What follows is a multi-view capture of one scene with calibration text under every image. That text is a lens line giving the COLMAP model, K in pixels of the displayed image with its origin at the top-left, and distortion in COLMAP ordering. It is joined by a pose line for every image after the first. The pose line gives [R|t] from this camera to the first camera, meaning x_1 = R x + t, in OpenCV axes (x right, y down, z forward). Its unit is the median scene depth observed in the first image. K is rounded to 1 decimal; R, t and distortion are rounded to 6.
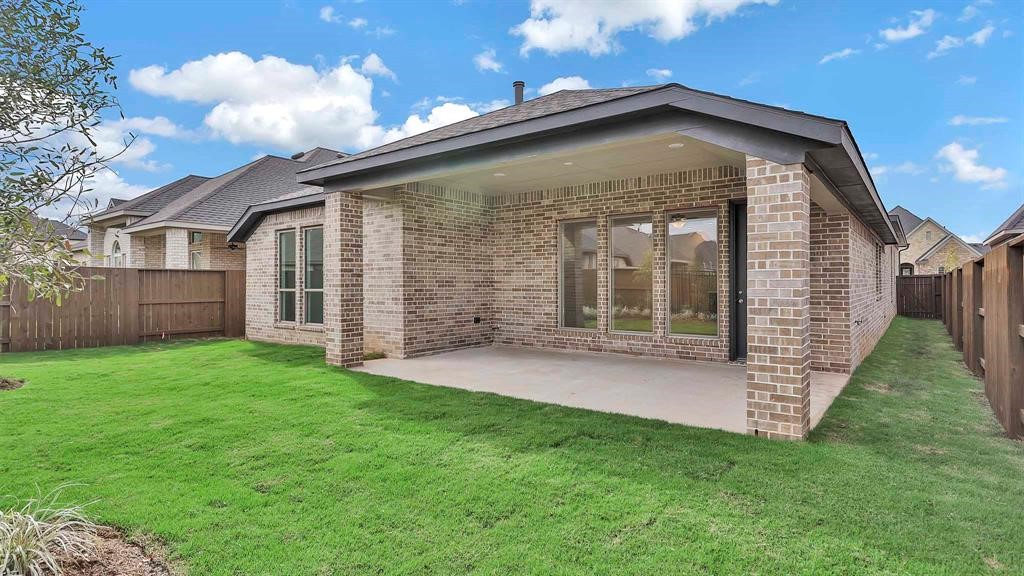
lens RADIAL K [[506.7, 0, 508.7], [0, 506.7, 286.0], [0, 0, 1]] dist [0.001303, 0.002962]
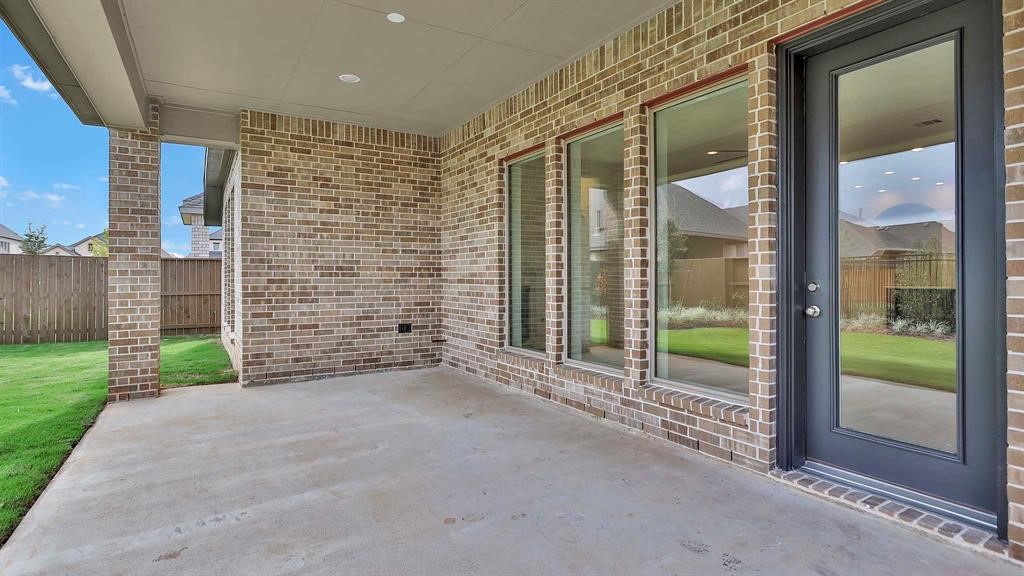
lens RADIAL K [[506.7, 0, 512.3], [0, 506.7, 280.1], [0, 0, 1]] dist [0.001303, 0.002962]
pose [[0.937141, 0.001248, -0.348950, 0.325059], [-0.000948, 0.999999, 0.001031, 0.006021], [0.348951, -0.000636, 0.937141, 0.488652]]
